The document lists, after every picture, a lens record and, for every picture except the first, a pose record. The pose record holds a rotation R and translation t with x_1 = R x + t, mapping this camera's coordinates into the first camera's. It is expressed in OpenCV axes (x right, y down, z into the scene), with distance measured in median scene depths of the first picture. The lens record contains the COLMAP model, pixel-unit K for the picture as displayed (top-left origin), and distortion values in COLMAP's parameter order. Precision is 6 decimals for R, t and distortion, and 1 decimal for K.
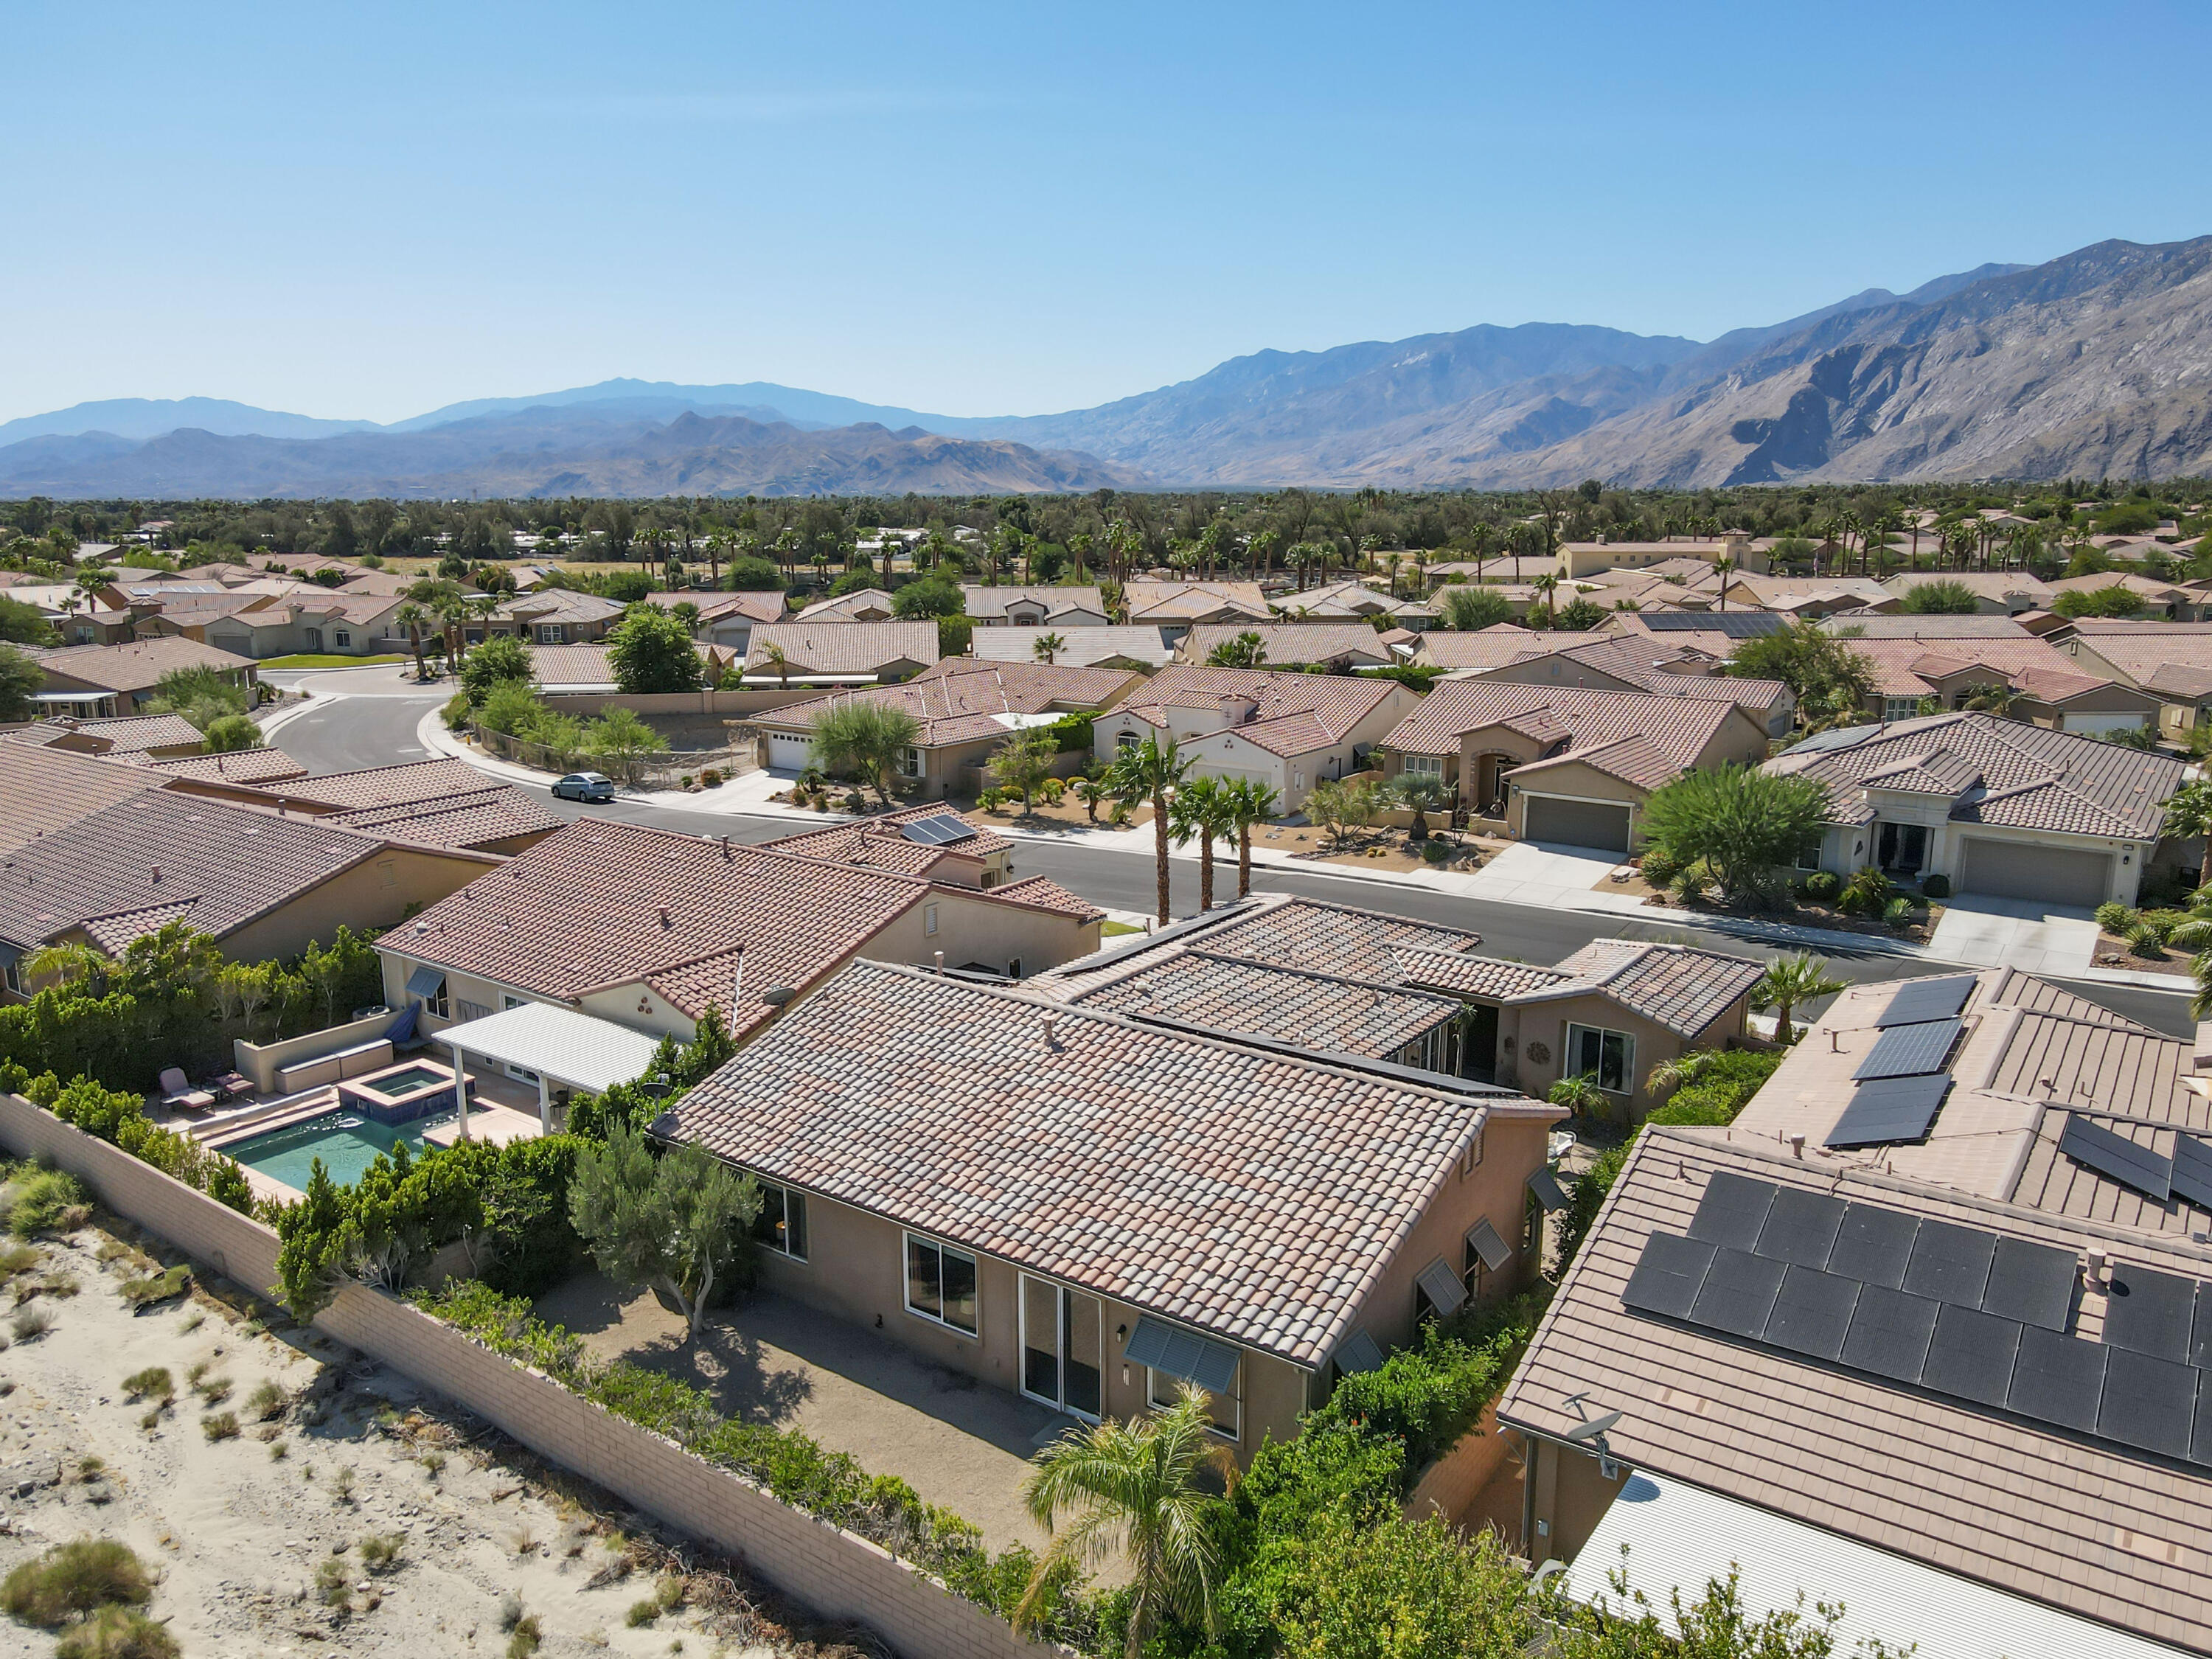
lens RADIAL K [[1639.4, 0, 1099.8], [0, 1639.4, 826.7], [0, 0, 1]] dist [0.010560, 0.010059]
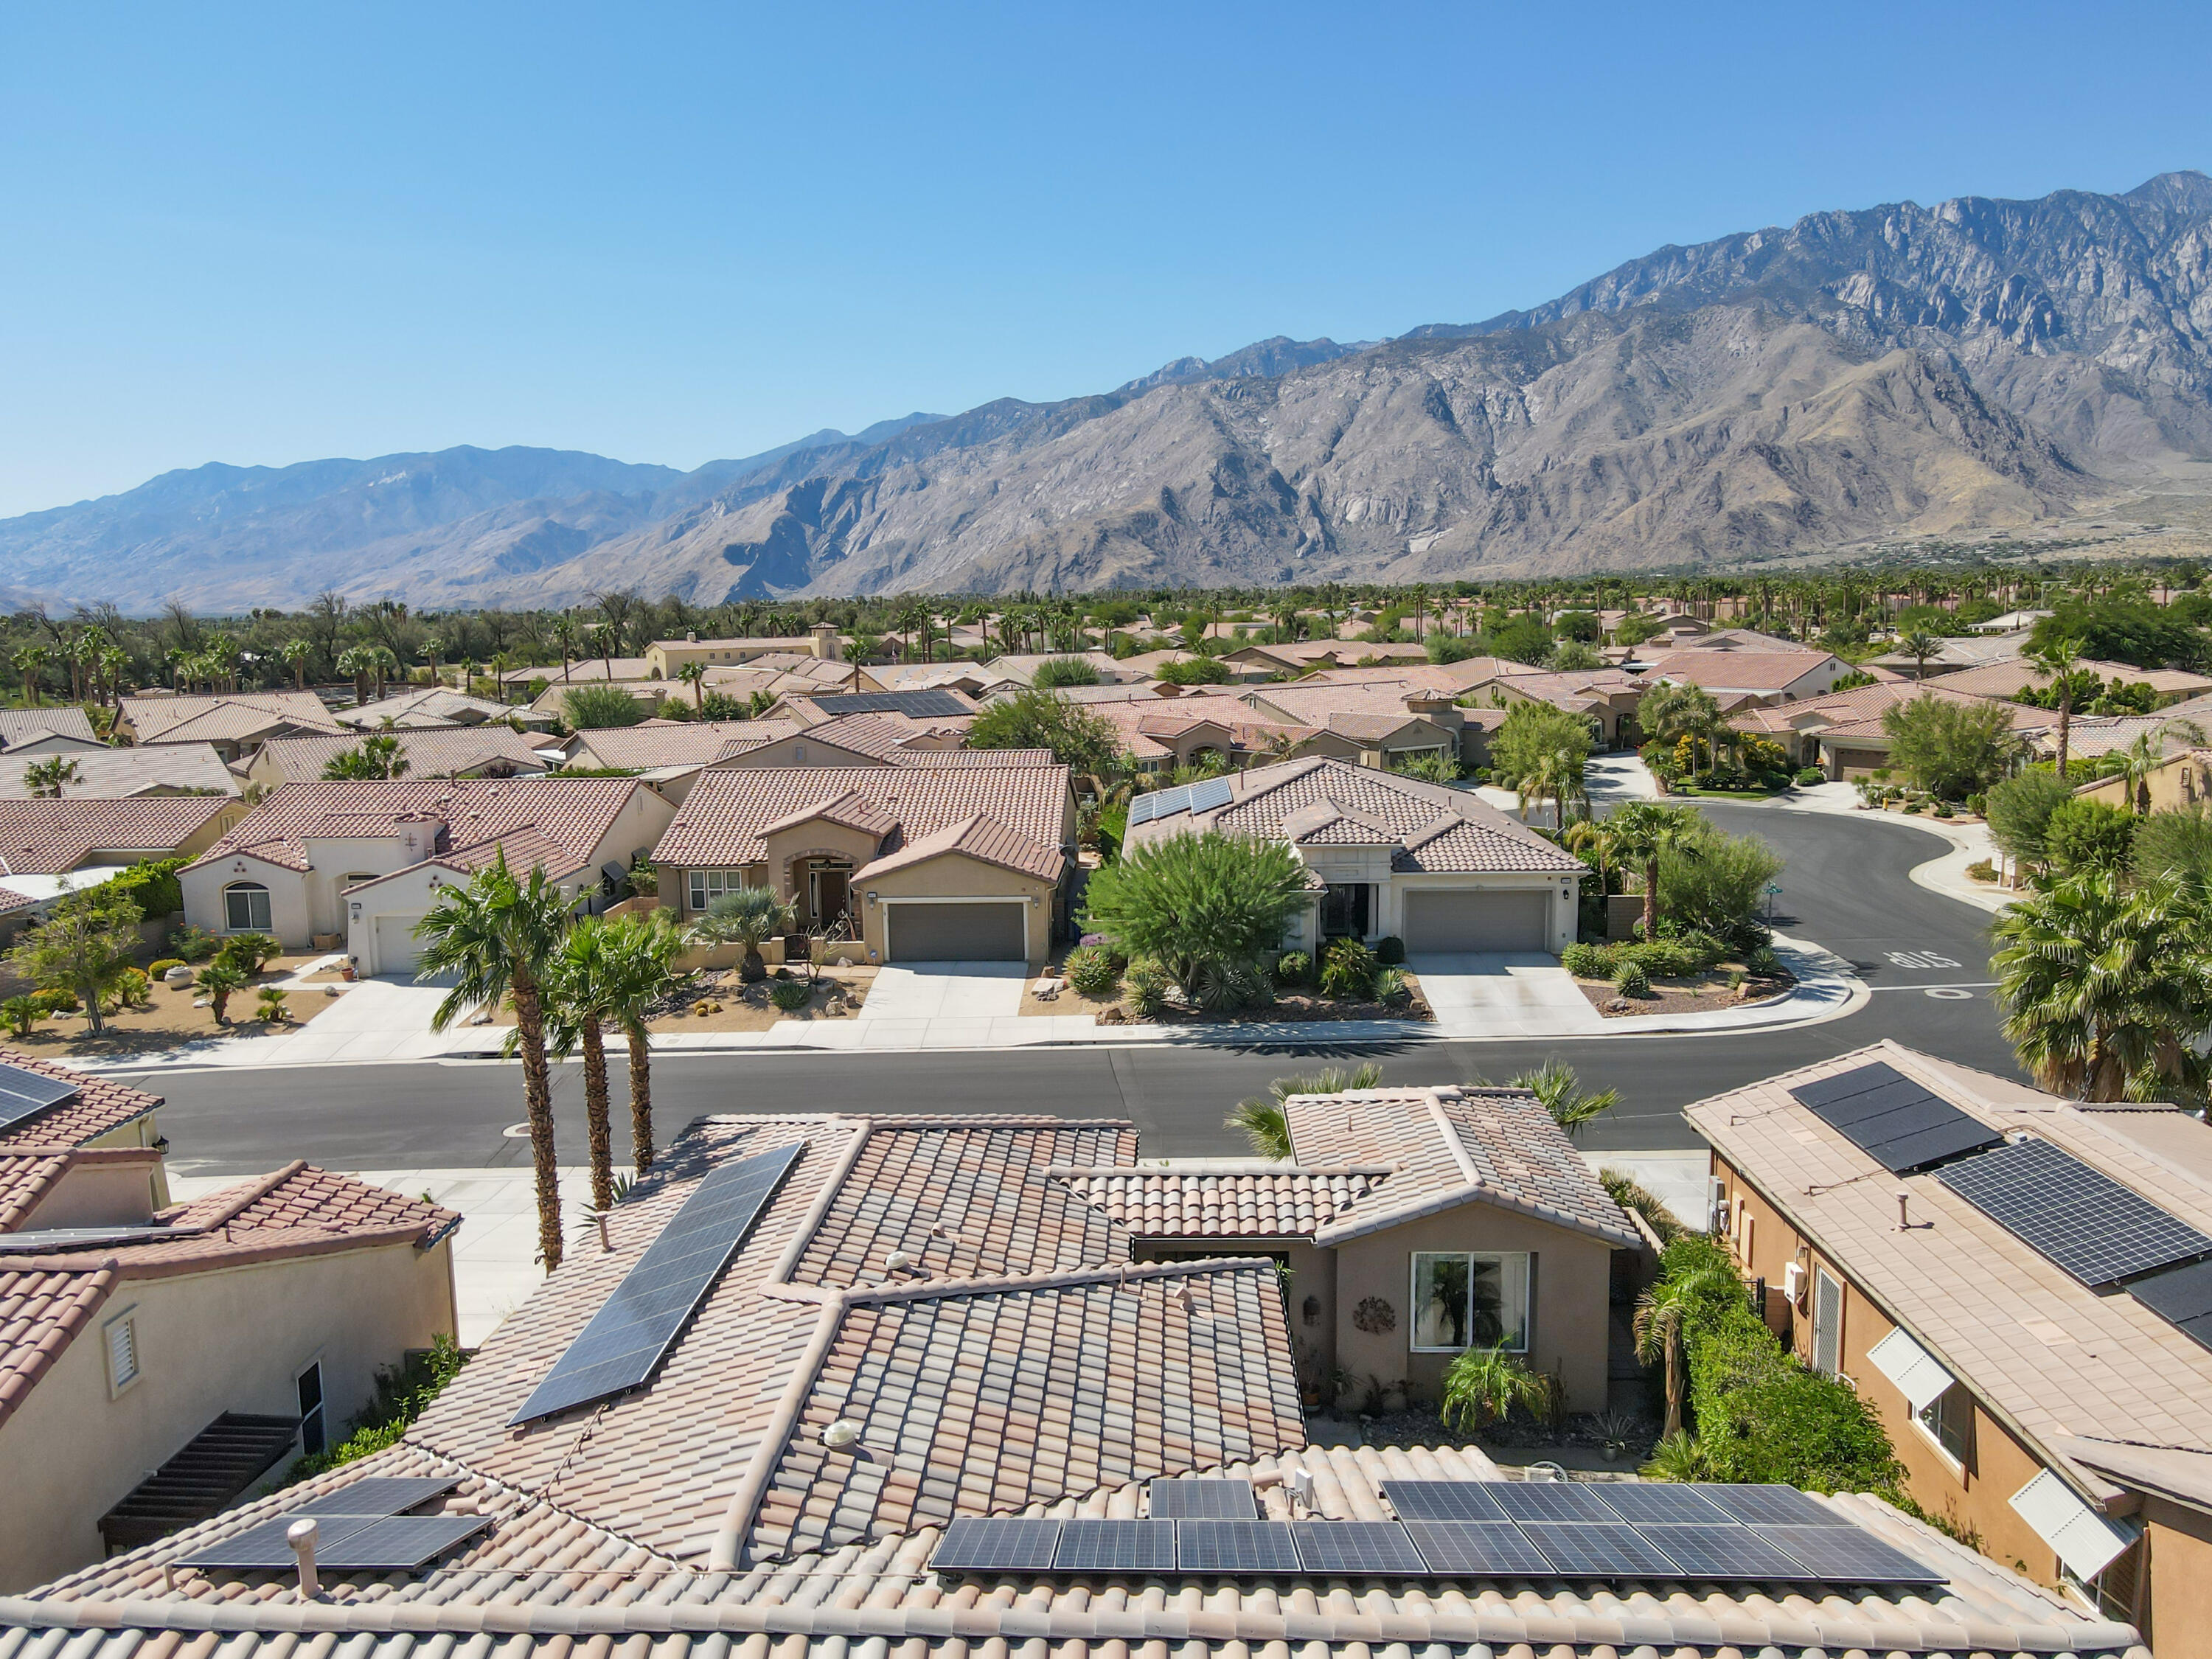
lens RADIAL K [[1639.4, 0, 1101.8], [0, 1639.4, 823.5], [0, 0, 1]] dist [0.010560, 0.010059]
pose [[0.834562, -0.088951, 0.543686, -0.062475], [0.128851, 0.991023, -0.035648, -0.015123], [-0.535635, 0.099805, 0.838531, 0.290877]]
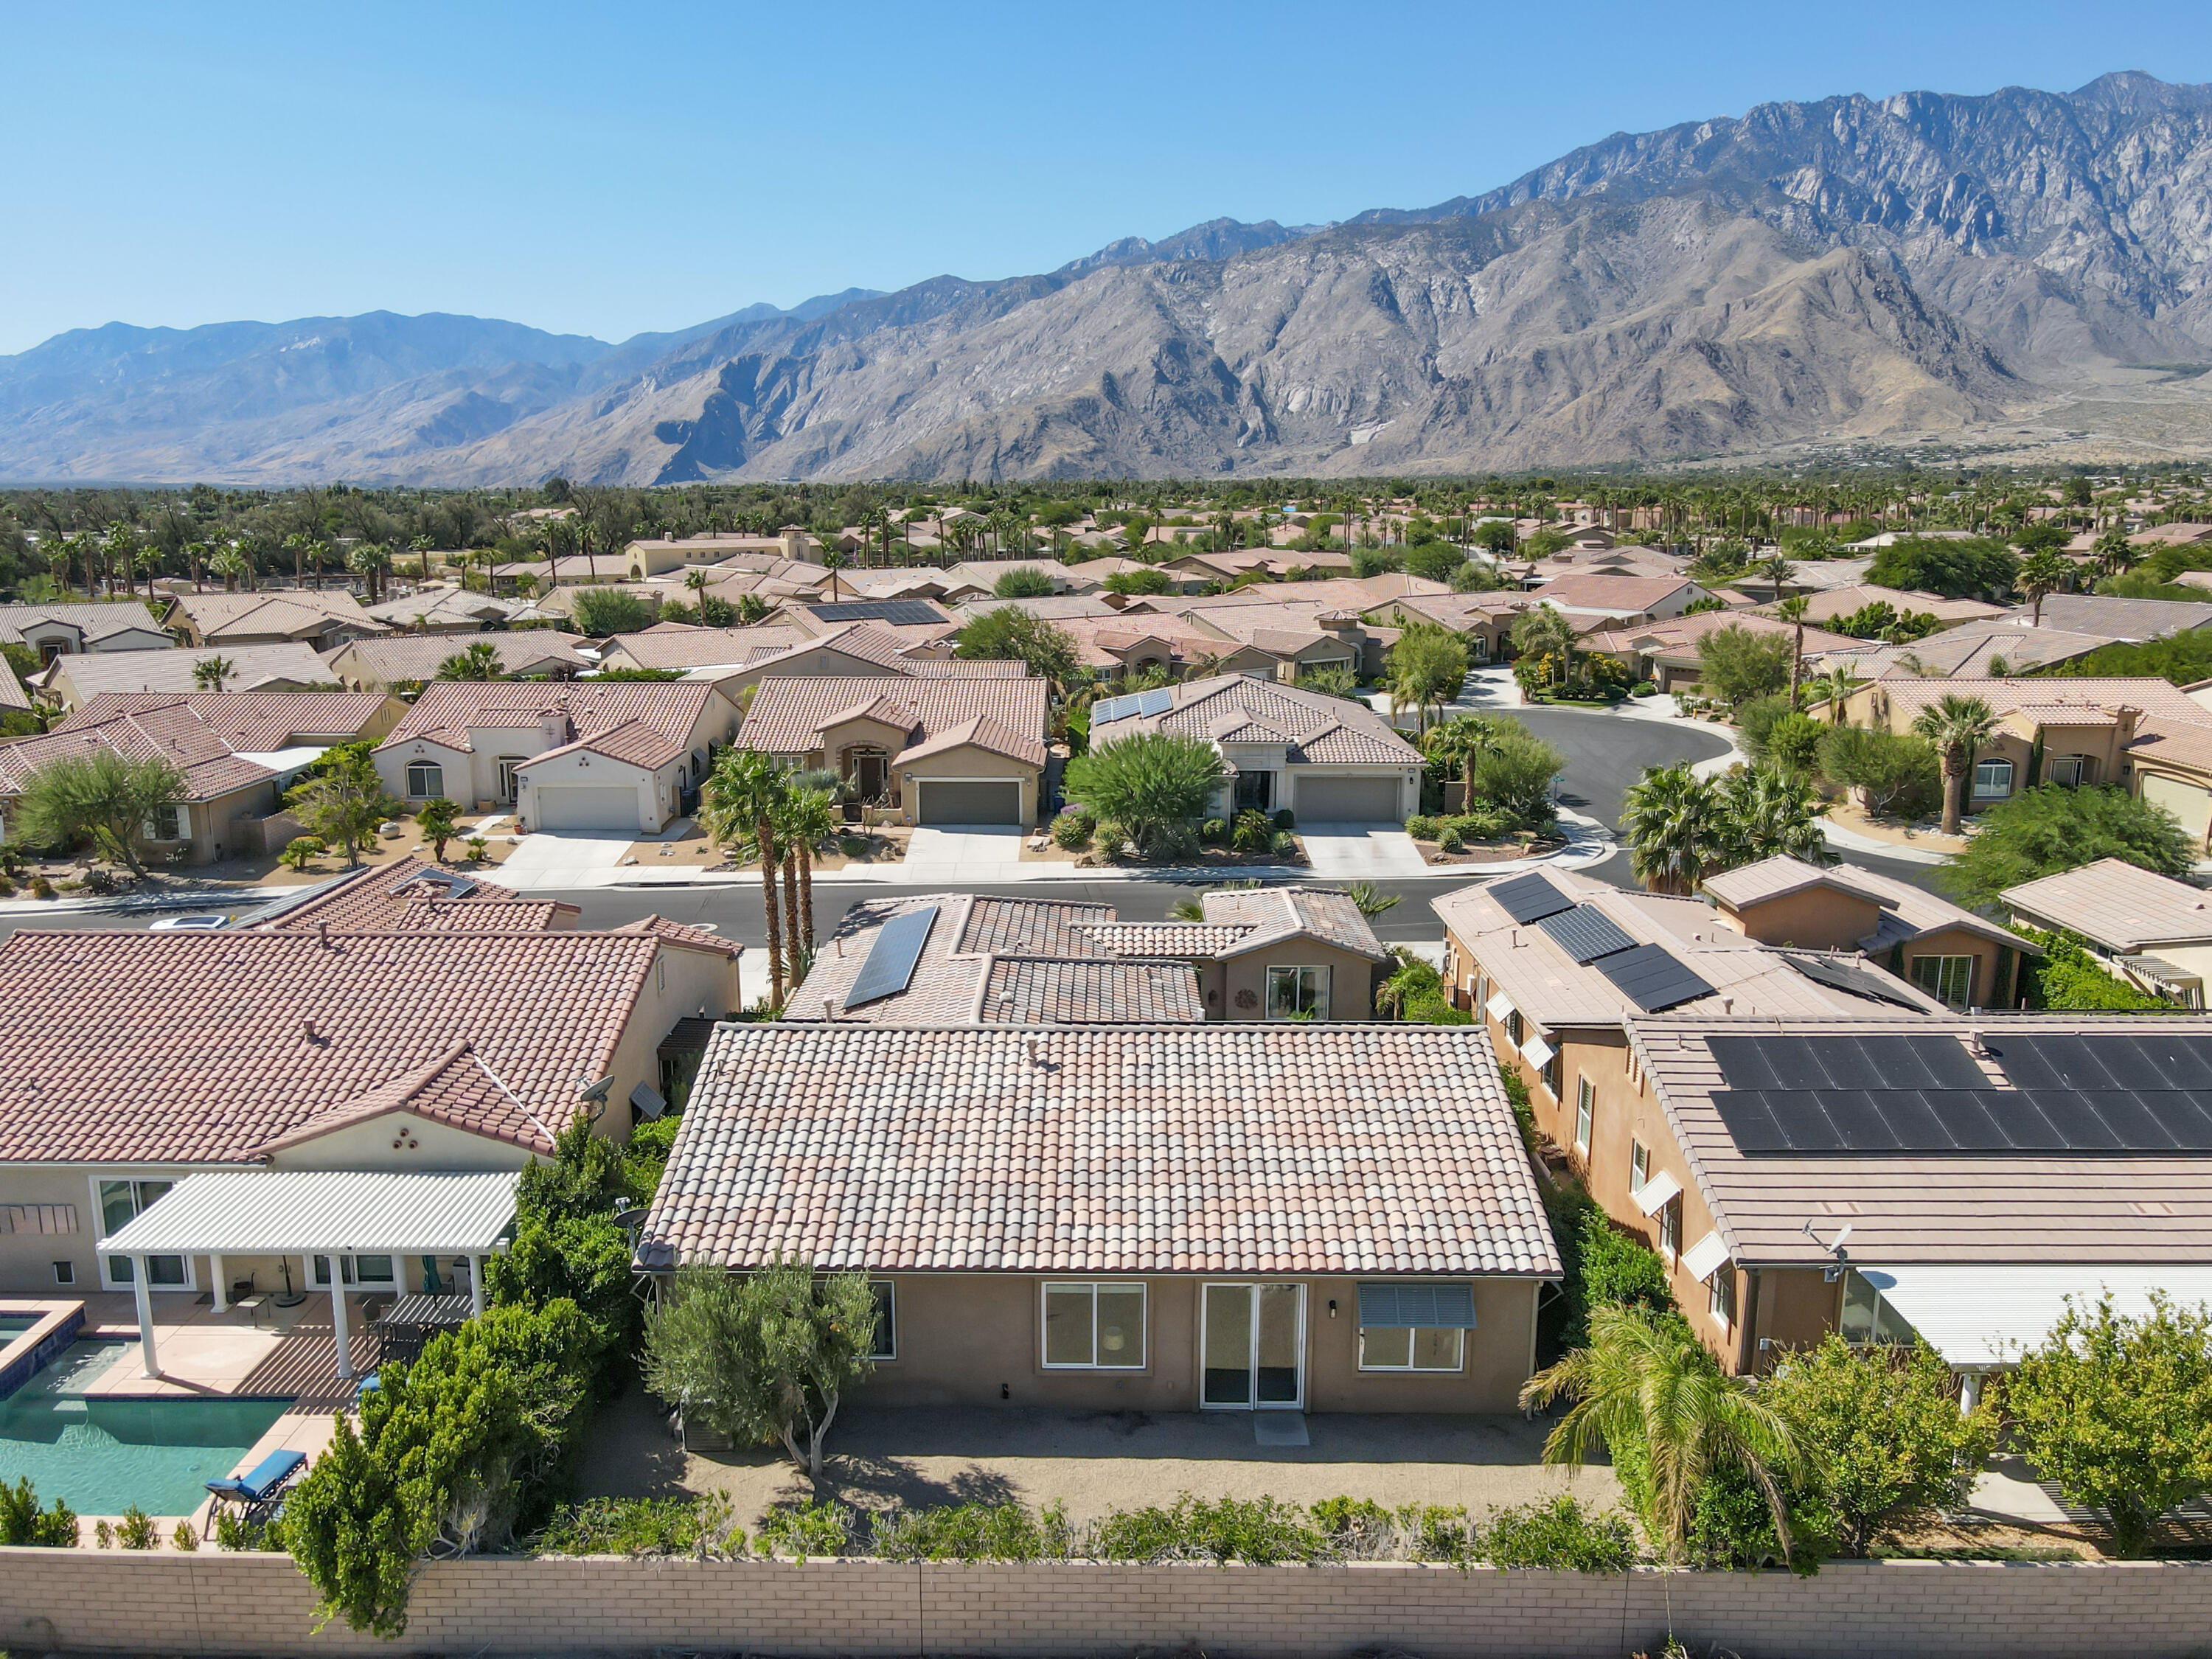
lens RADIAL K [[1639.4, 0, 1109.3], [0, 1639.4, 822.1], [0, 0, 1]] dist [0.010560, 0.010059]
pose [[0.811490, -0.116315, 0.572673, -0.225469], [0.117195, 0.992474, 0.035513, -0.015581], [-0.572494, 0.038296, 0.819014, 0.080065]]
